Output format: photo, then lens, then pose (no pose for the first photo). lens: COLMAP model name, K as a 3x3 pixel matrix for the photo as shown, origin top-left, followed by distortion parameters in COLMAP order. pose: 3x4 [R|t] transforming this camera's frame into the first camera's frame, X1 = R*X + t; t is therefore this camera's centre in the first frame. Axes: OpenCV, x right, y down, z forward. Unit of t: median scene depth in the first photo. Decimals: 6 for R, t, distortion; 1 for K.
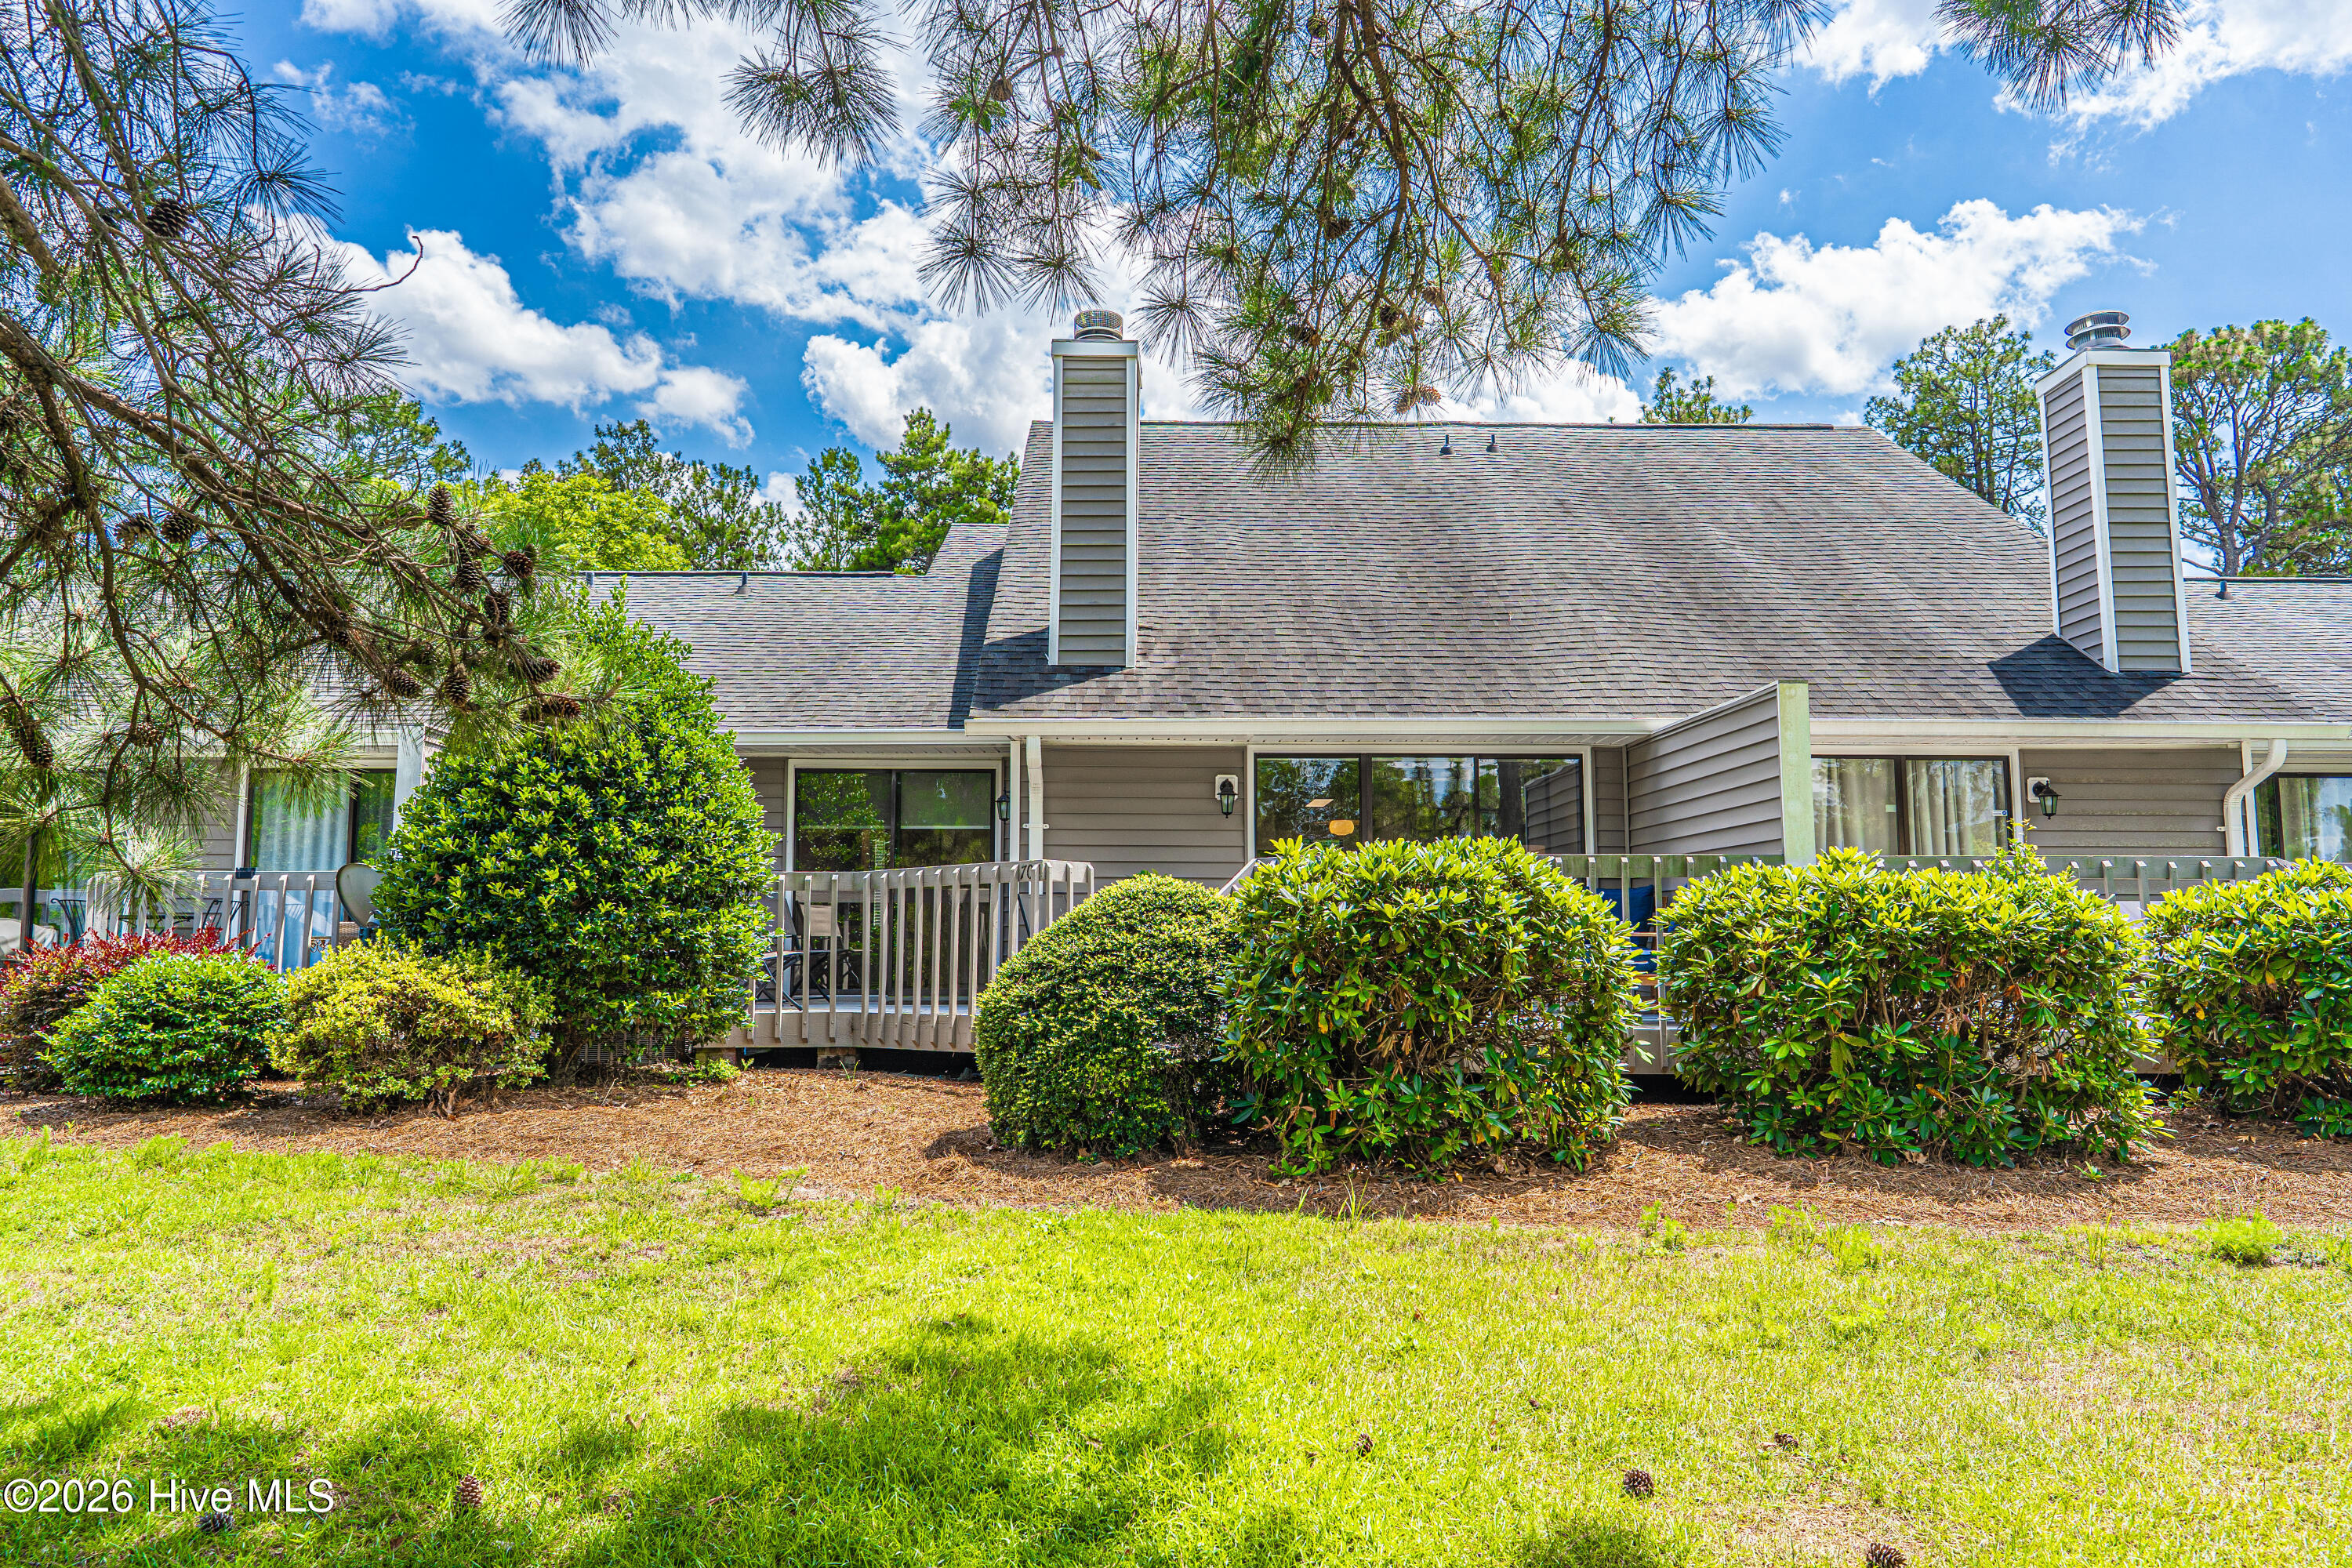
lens RADIAL K [[1556.1, 0, 1176.0], [0, 1556.1, 784.0], [0, 0, 1]] dist [-0.010893, 0.005096]
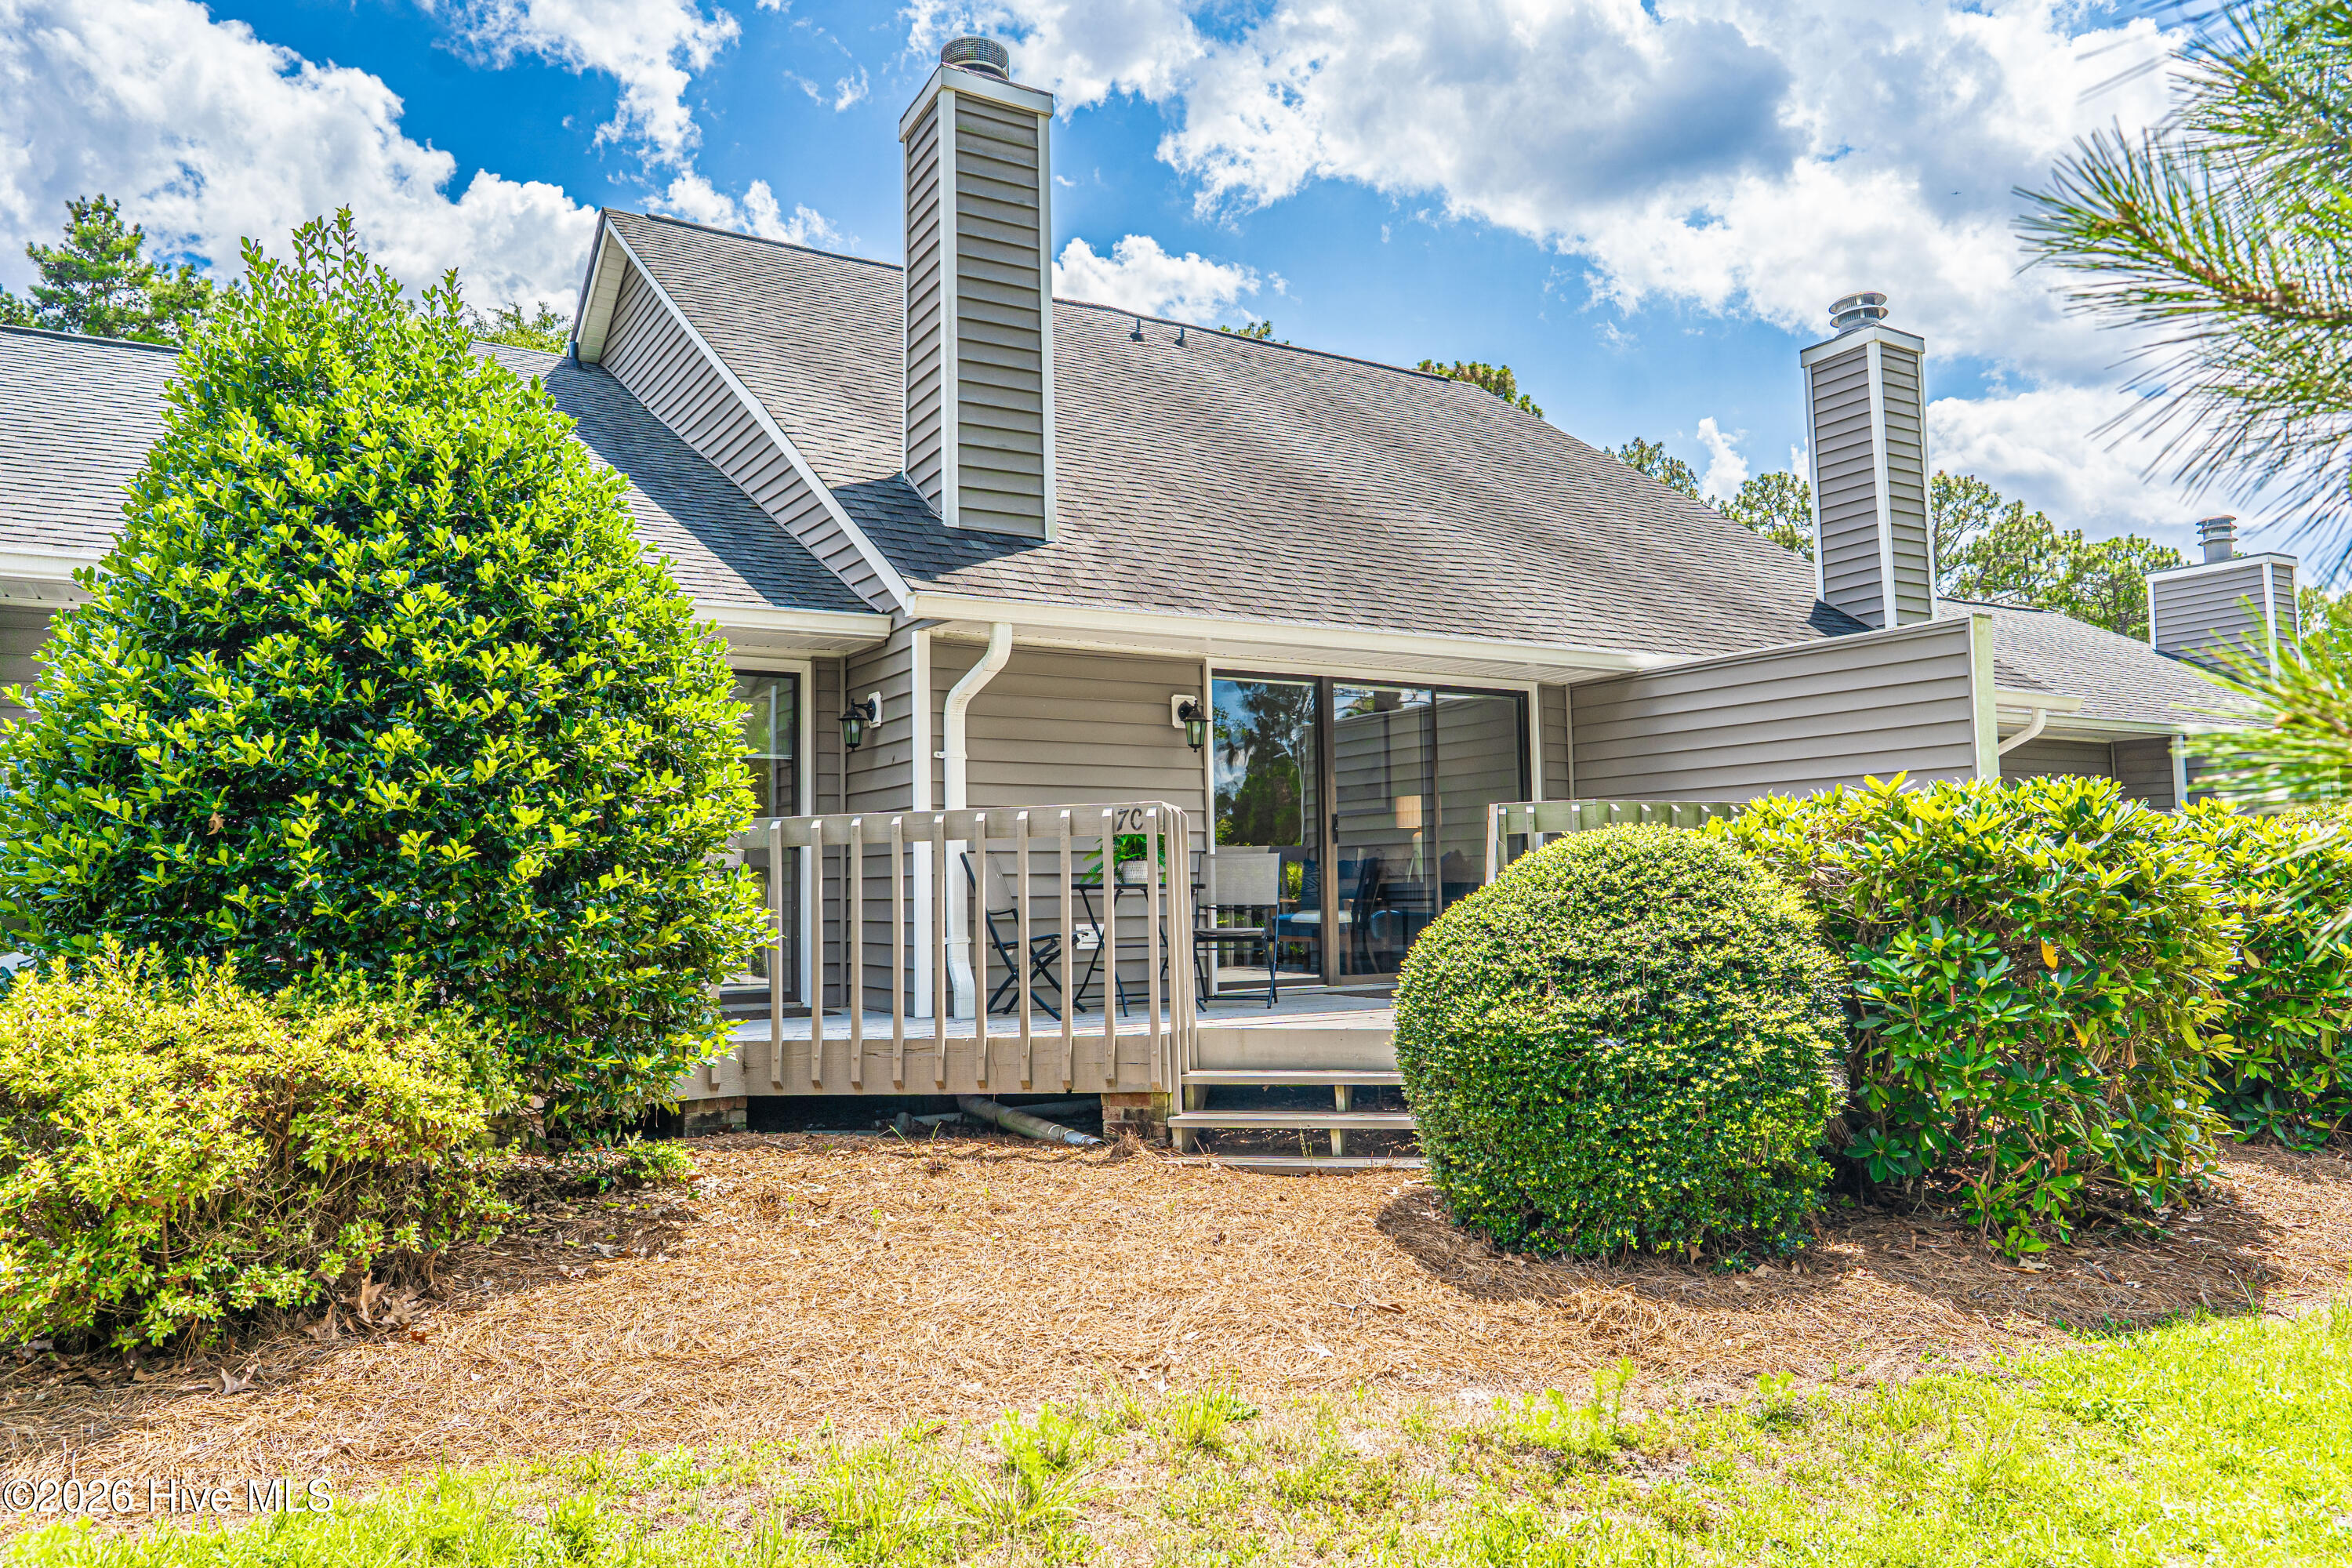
lens RADIAL K [[1570.5, 0, 1176.0], [0, 1570.5, 784.0], [0, 0, 1]] dist [-0.087430, 0.114056]
pose [[0.875172, 0.018140, 0.483472, -0.450233], [-0.029068, 0.999463, 0.015119, 0.034004], [-0.482939, -0.027286, 0.875229, 0.451520]]
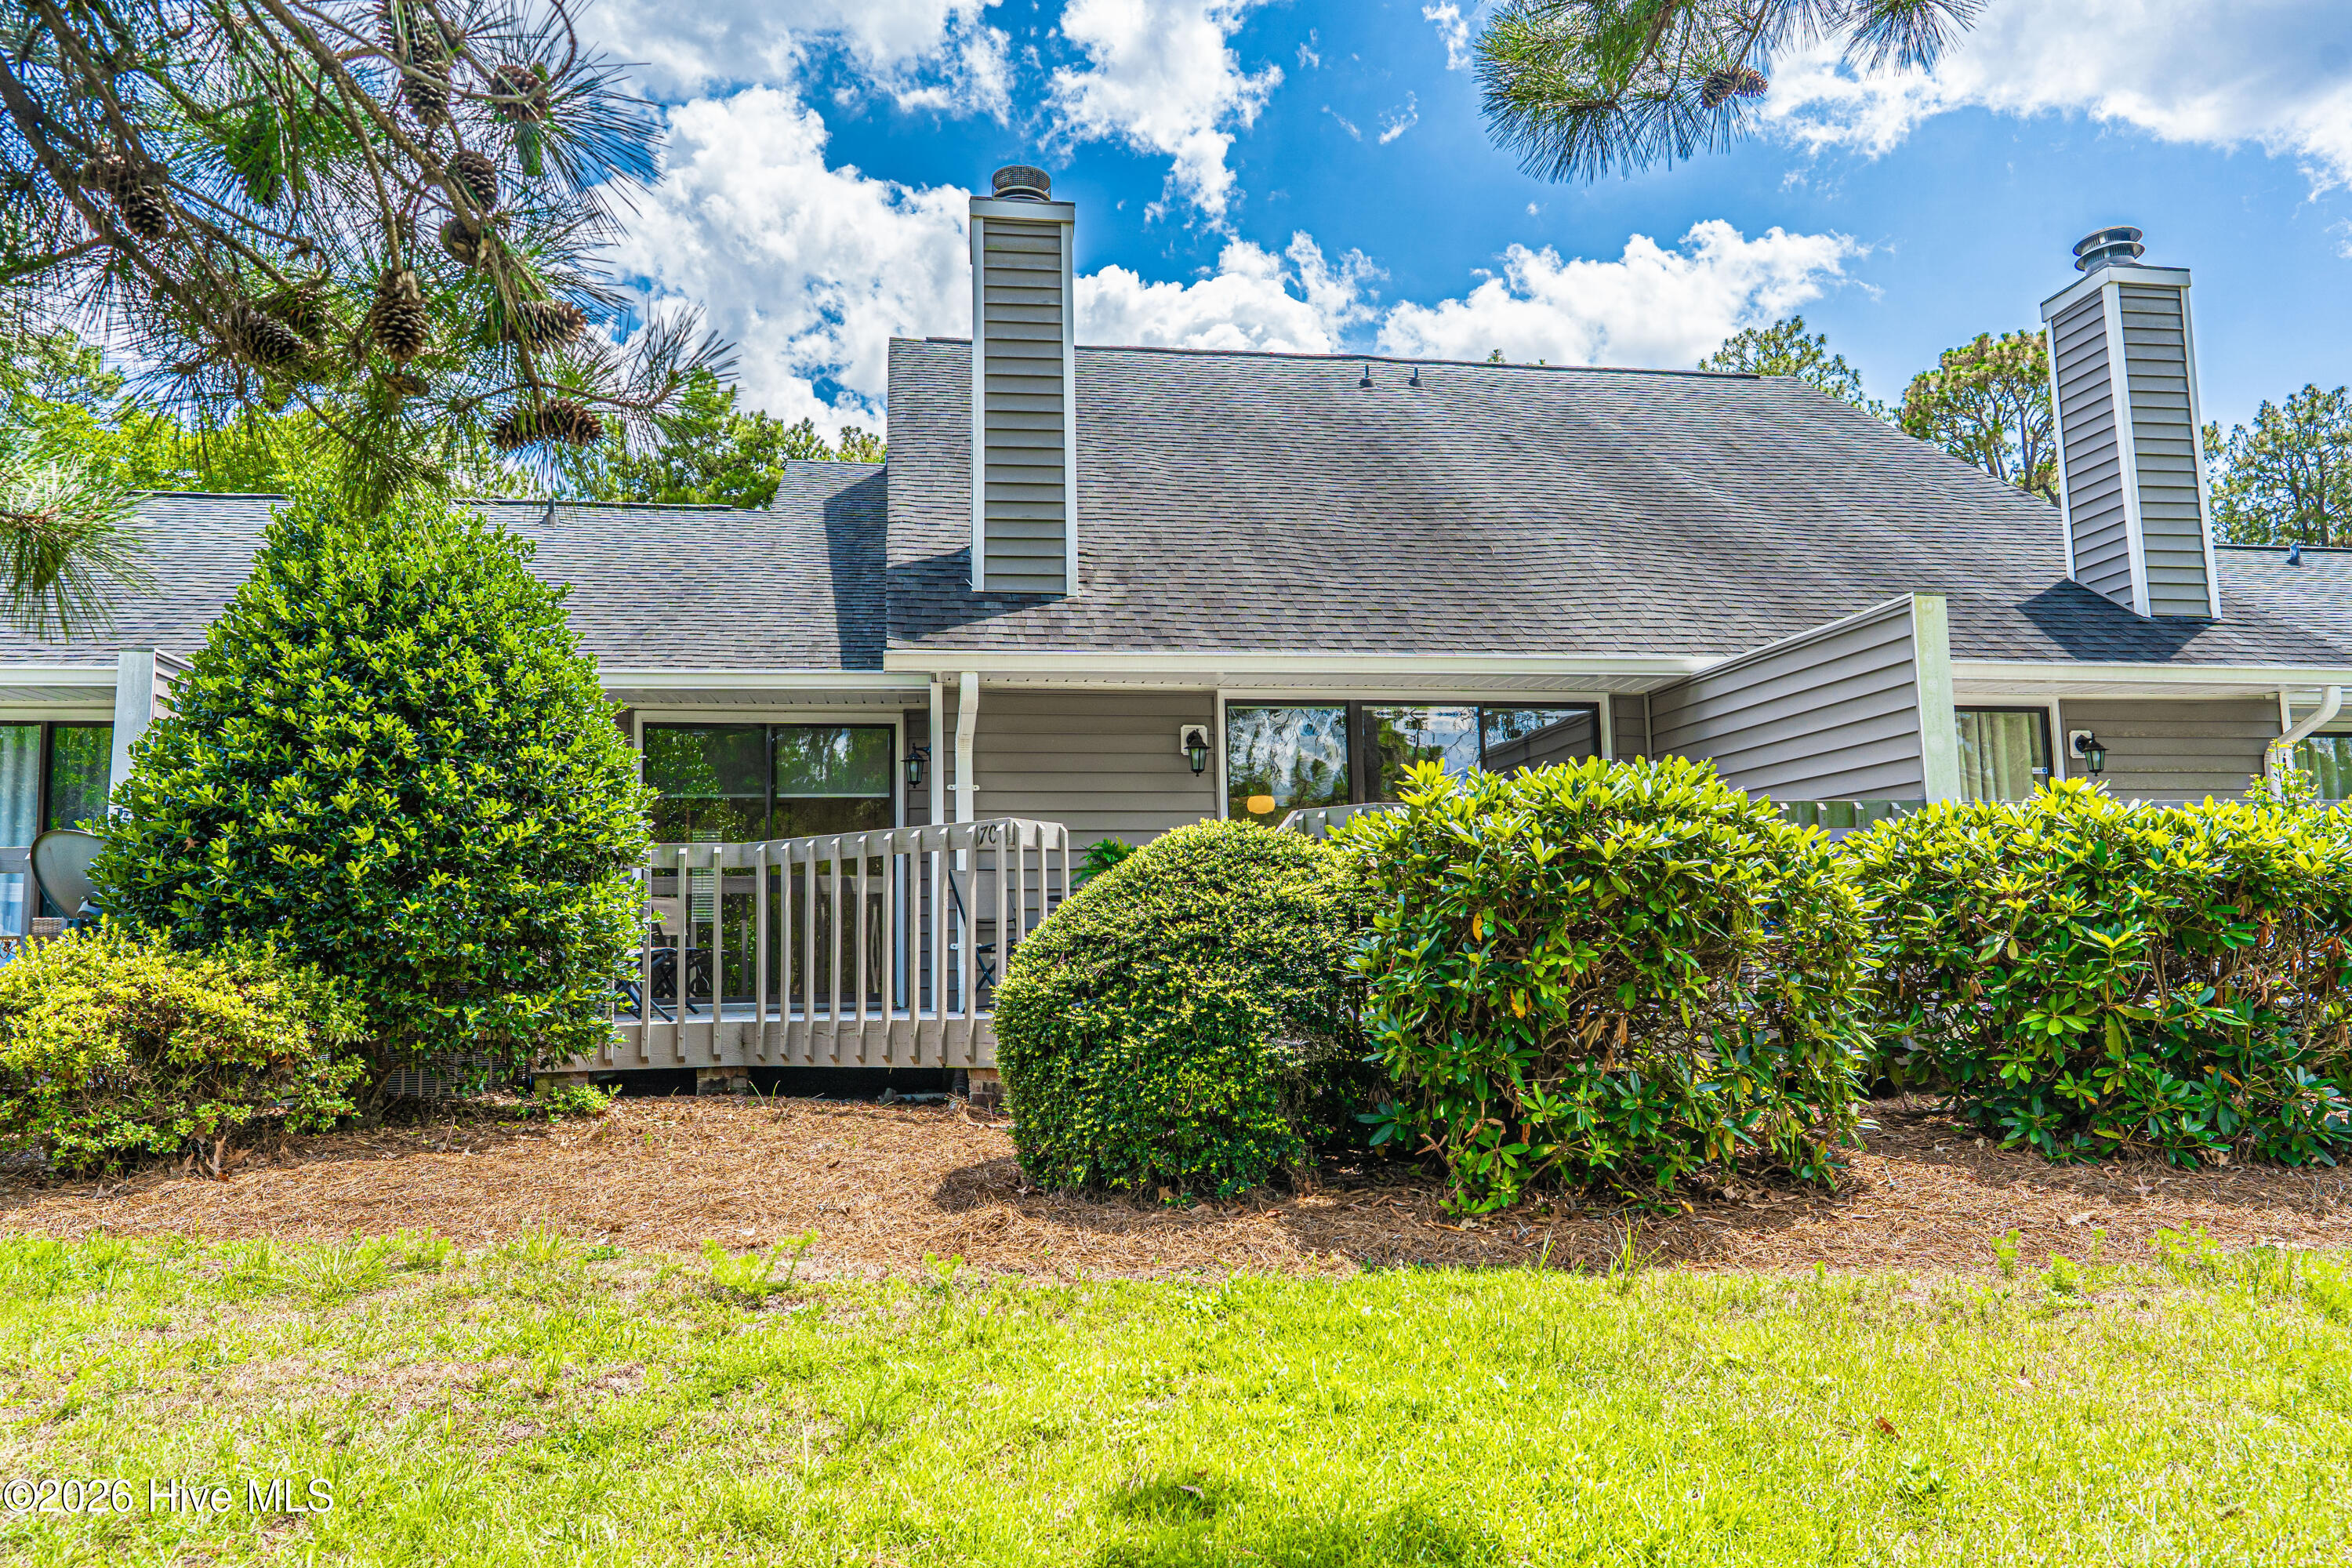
lens RADIAL K [[1614.9, 0, 1176.0], [0, 1614.9, 784.0], [0, 0, 1]] dist [-0.013352, 0.006507]
pose [[0.990249, -0.004276, 0.139245, -0.129333], [0.005123, 0.999971, -0.005721, 0.040480], [-0.139216, 0.006379, 0.990241, 0.202866]]
